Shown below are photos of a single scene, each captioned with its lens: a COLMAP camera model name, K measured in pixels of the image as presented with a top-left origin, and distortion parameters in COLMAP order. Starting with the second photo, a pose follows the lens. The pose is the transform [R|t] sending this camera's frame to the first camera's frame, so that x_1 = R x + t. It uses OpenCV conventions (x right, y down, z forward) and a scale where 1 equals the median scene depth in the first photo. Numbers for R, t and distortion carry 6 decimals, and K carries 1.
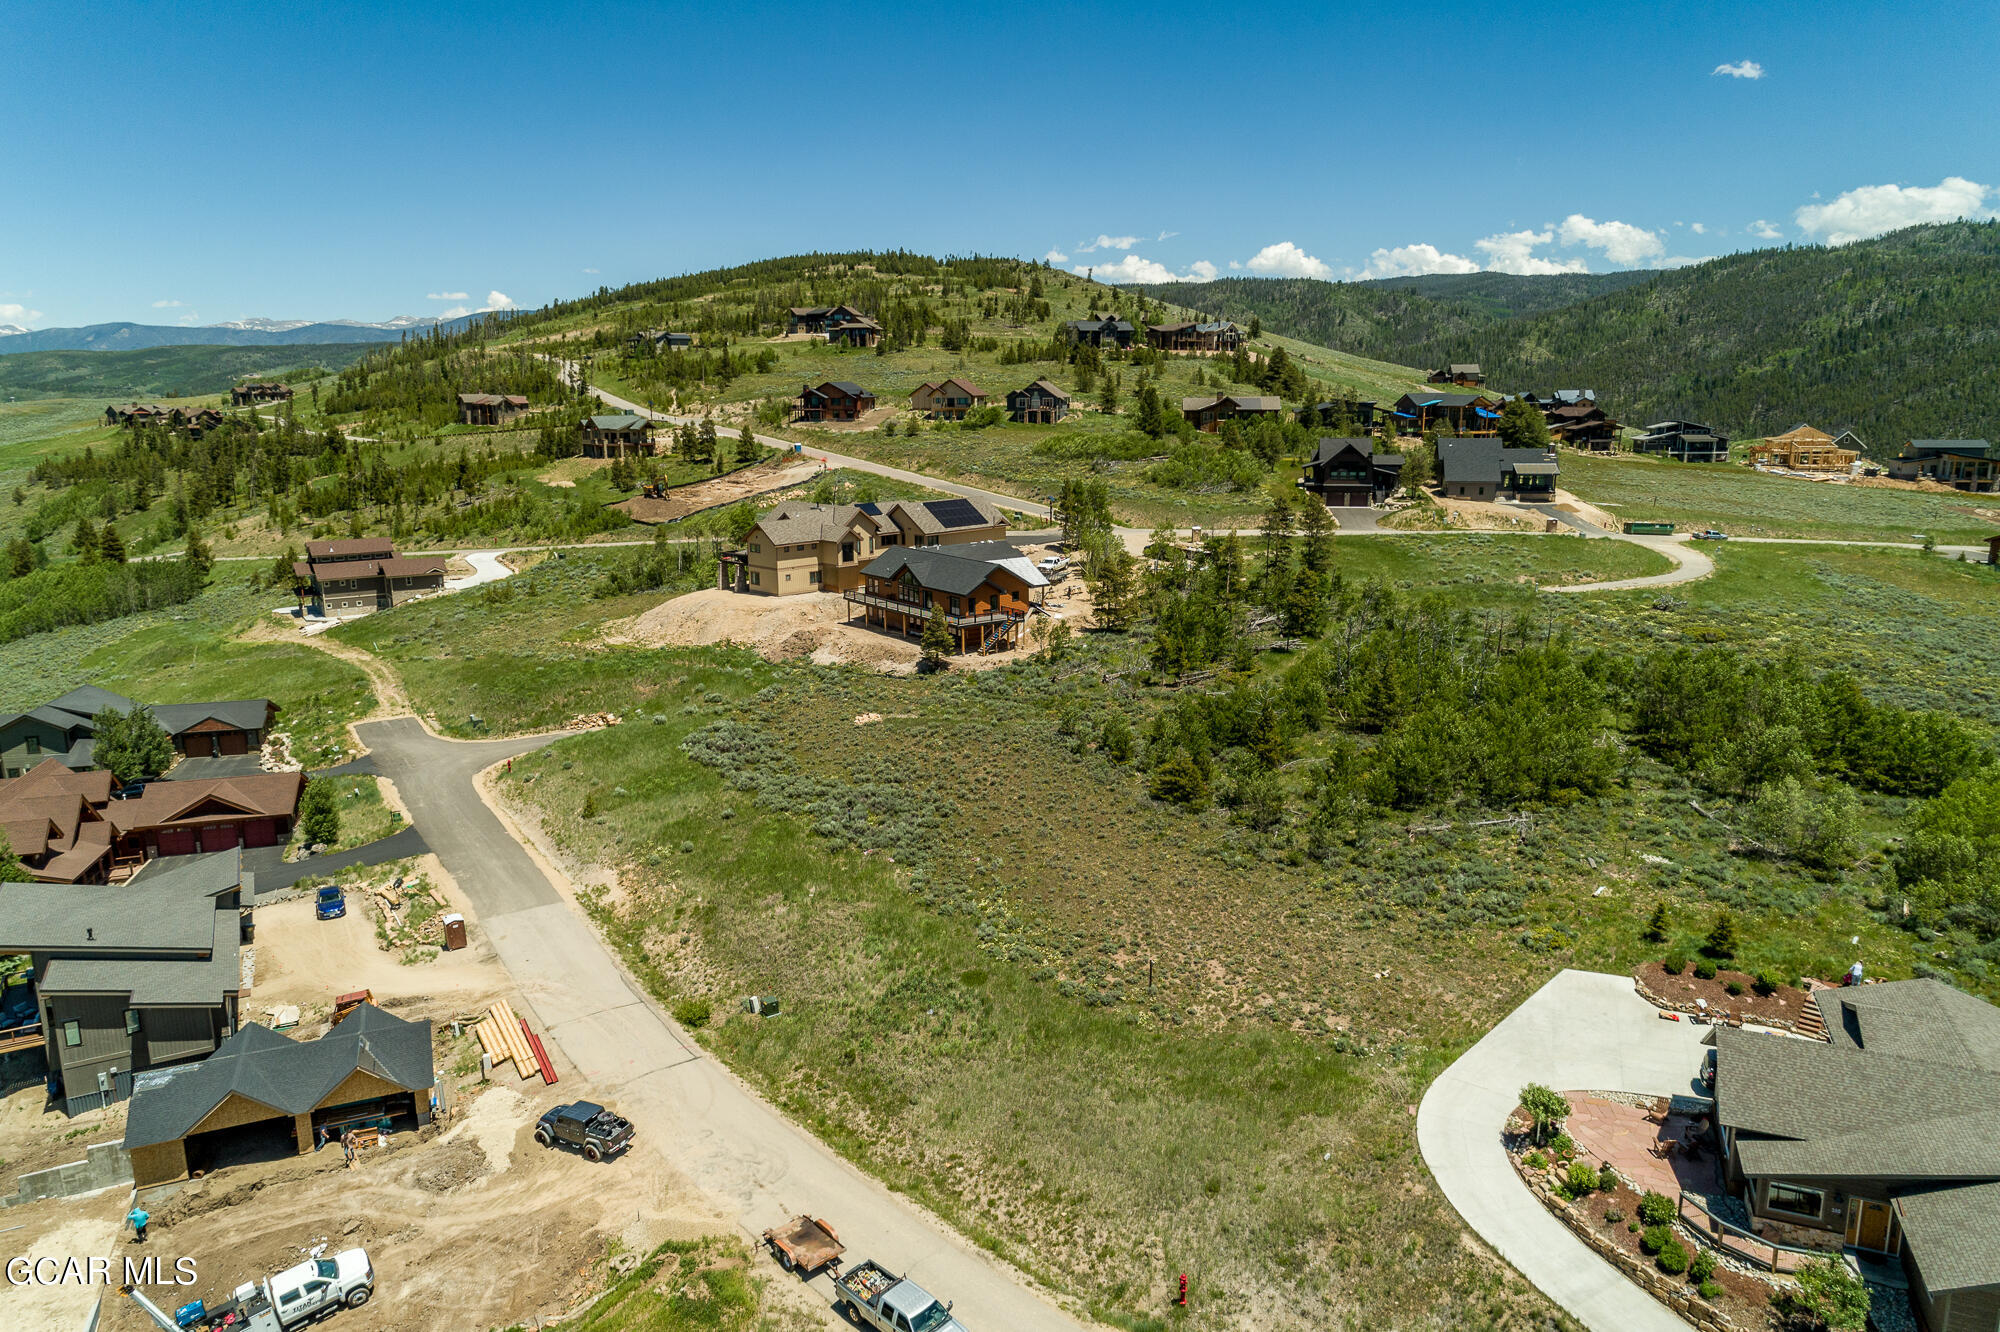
lens RADIAL K [[1341.0, 0, 1000.5], [0, 1341.0, 653.0], [0, 0, 1]] dist [0.023512, 0.014828]
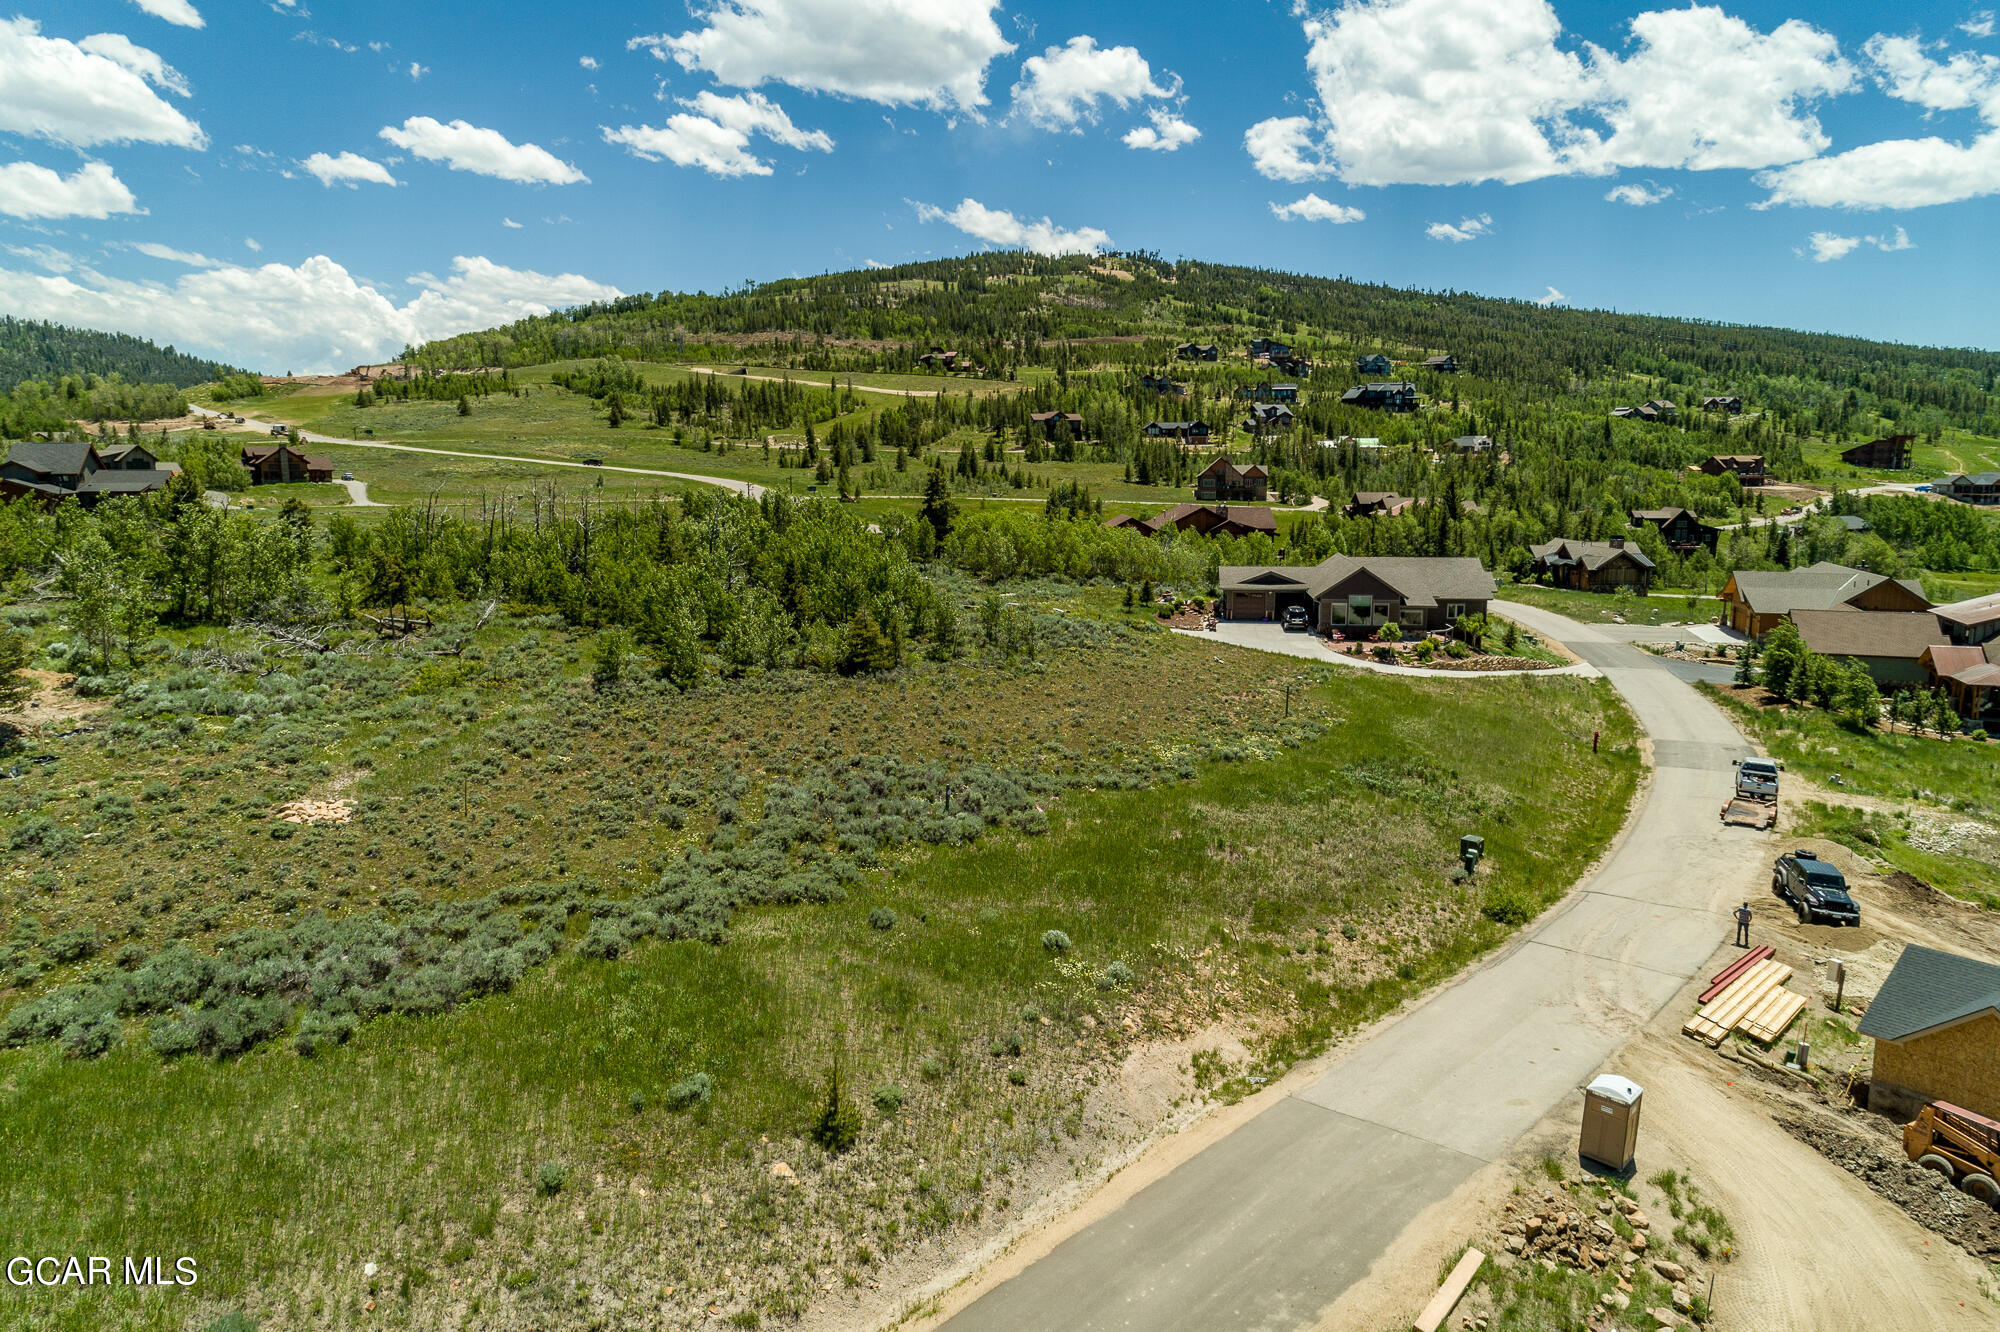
lens RADIAL K [[1341.0, 0, 998.3], [0, 1341.0, 659.4], [0, 0, 1]] dist [0.023512, 0.014828]
pose [[-0.264978, -0.143273, 0.953551, -0.393453], [0.197485, 0.959874, 0.199101, -0.025172], [-0.943815, 0.241070, -0.226051, 0.667866]]
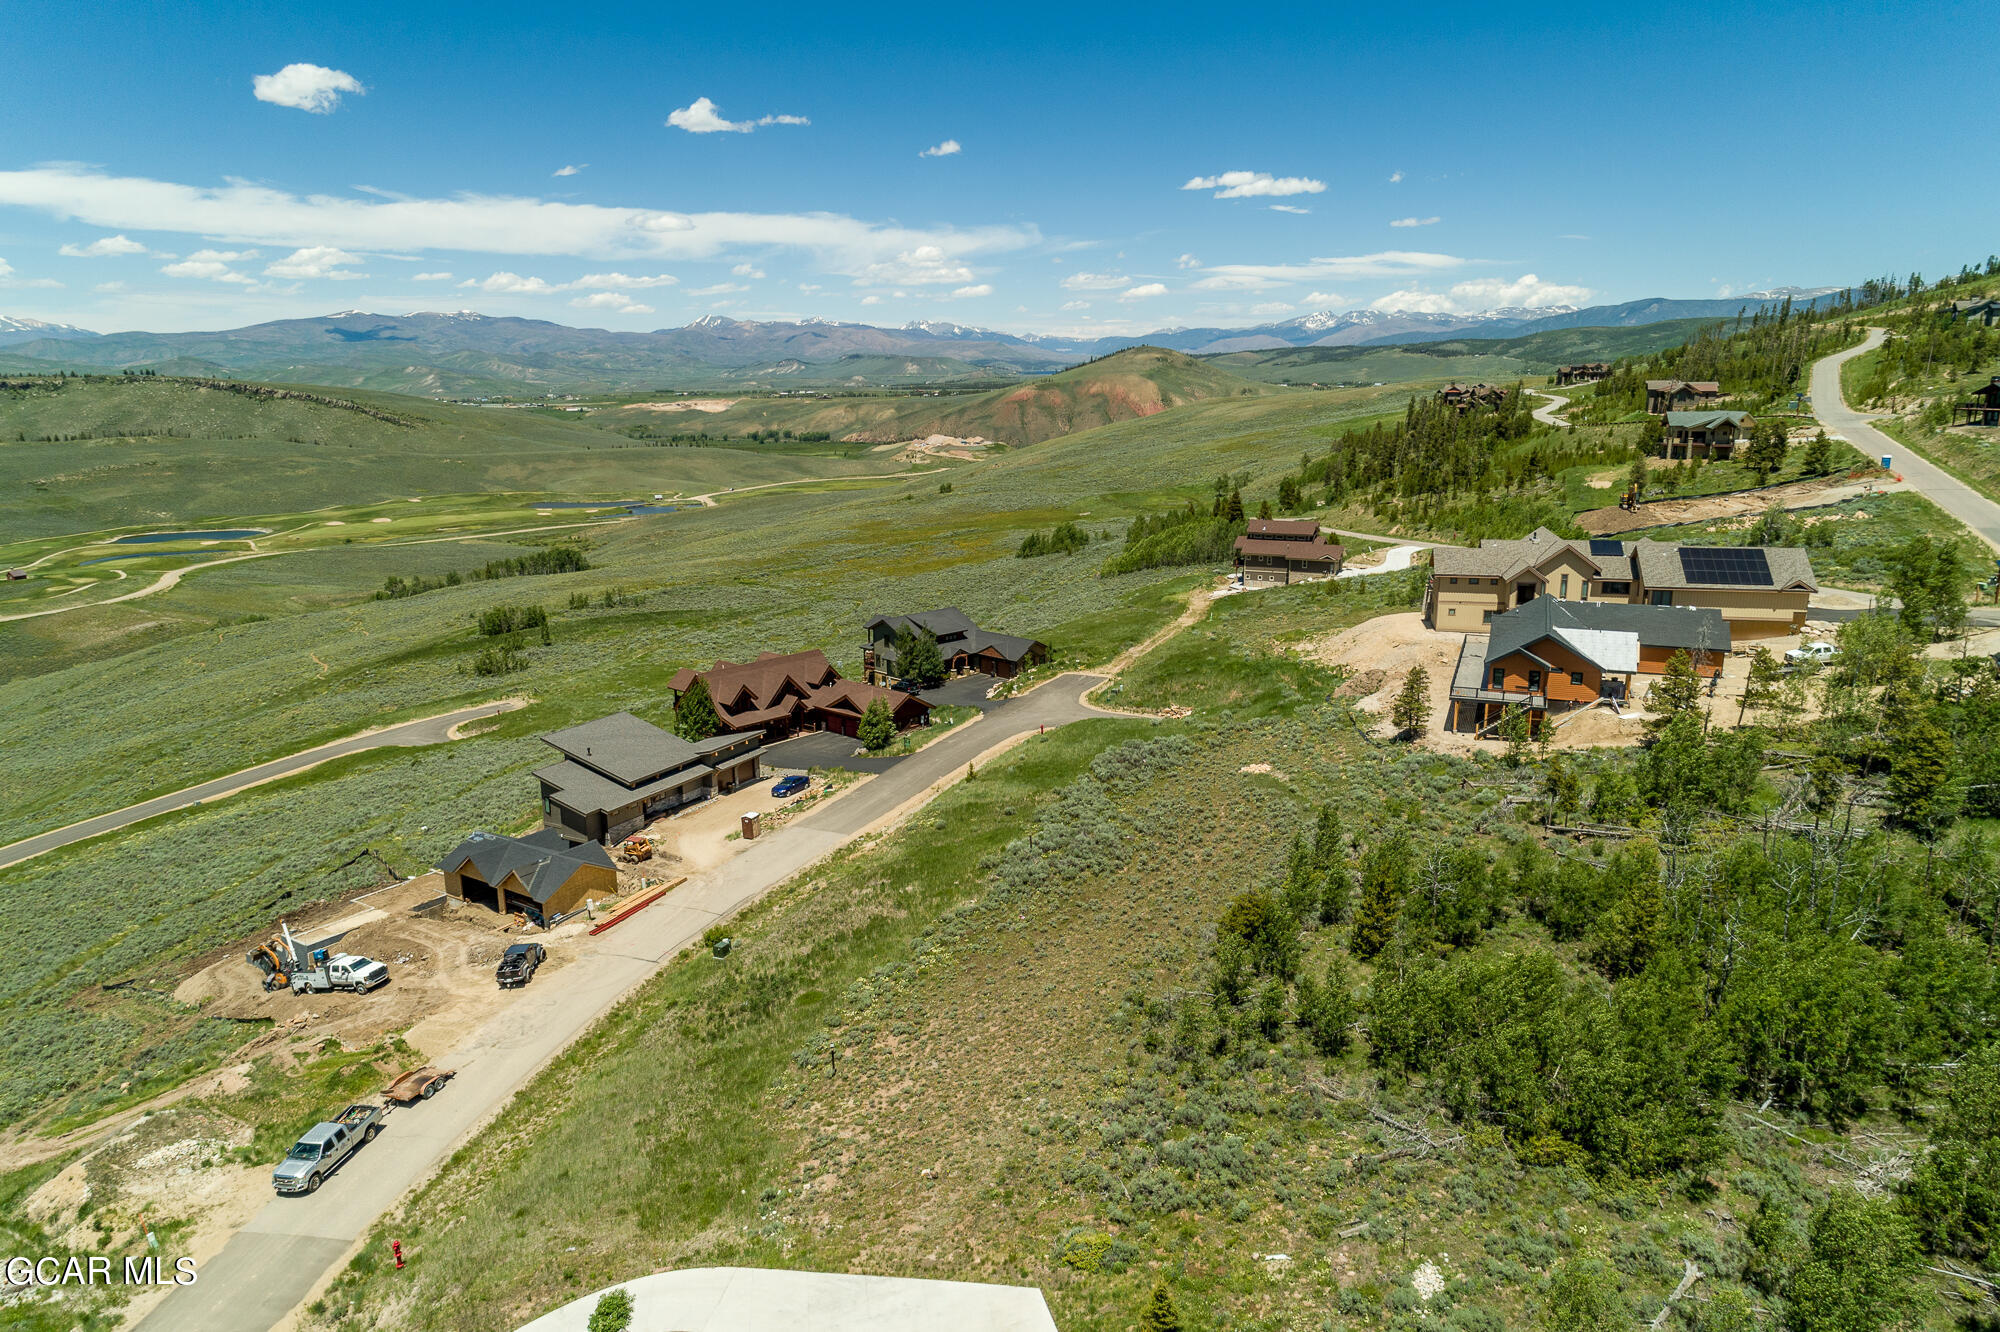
lens RADIAL K [[1341.0, 0, 1005.7], [0, 1341.0, 663.5], [0, 0, 1]] dist [0.023512, 0.014828]
pose [[0.541591, 0.190650, -0.818738, 0.415359], [-0.167532, 0.978885, 0.117121, -0.076687], [0.823779, 0.073733, 0.562095, 0.248564]]
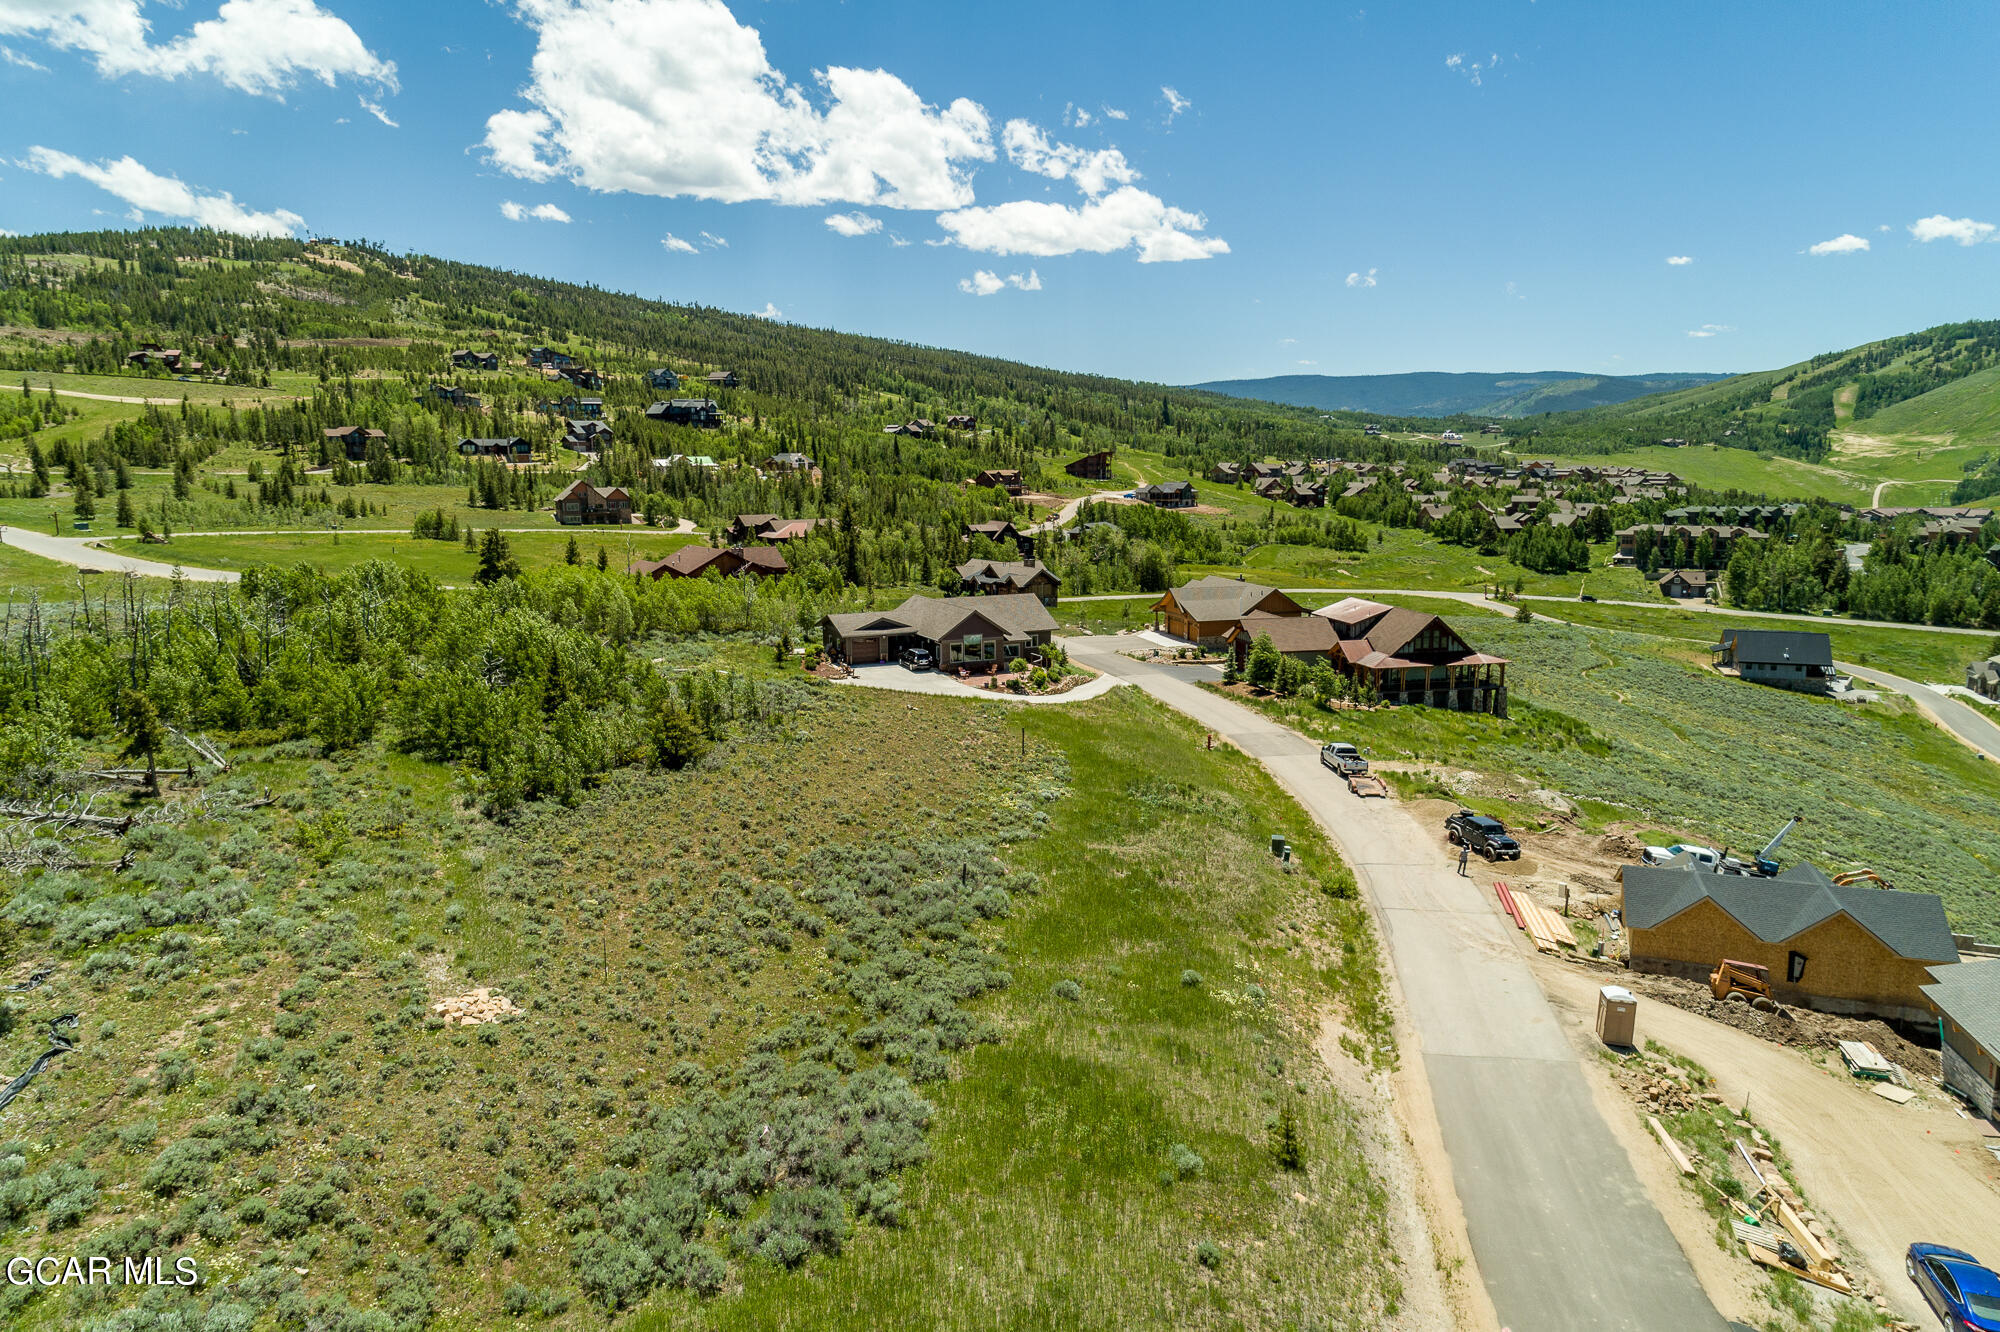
lens RADIAL K [[1341.0, 0, 997.3], [0, 1341.0, 662.7], [0, 0, 1]] dist [0.023512, 0.014828]
pose [[-0.729870, -0.096823, 0.676695, -0.324687], [0.148913, 0.943624, 0.295631, -0.092112], [-0.667170, 0.316541, -0.674305, 0.840411]]
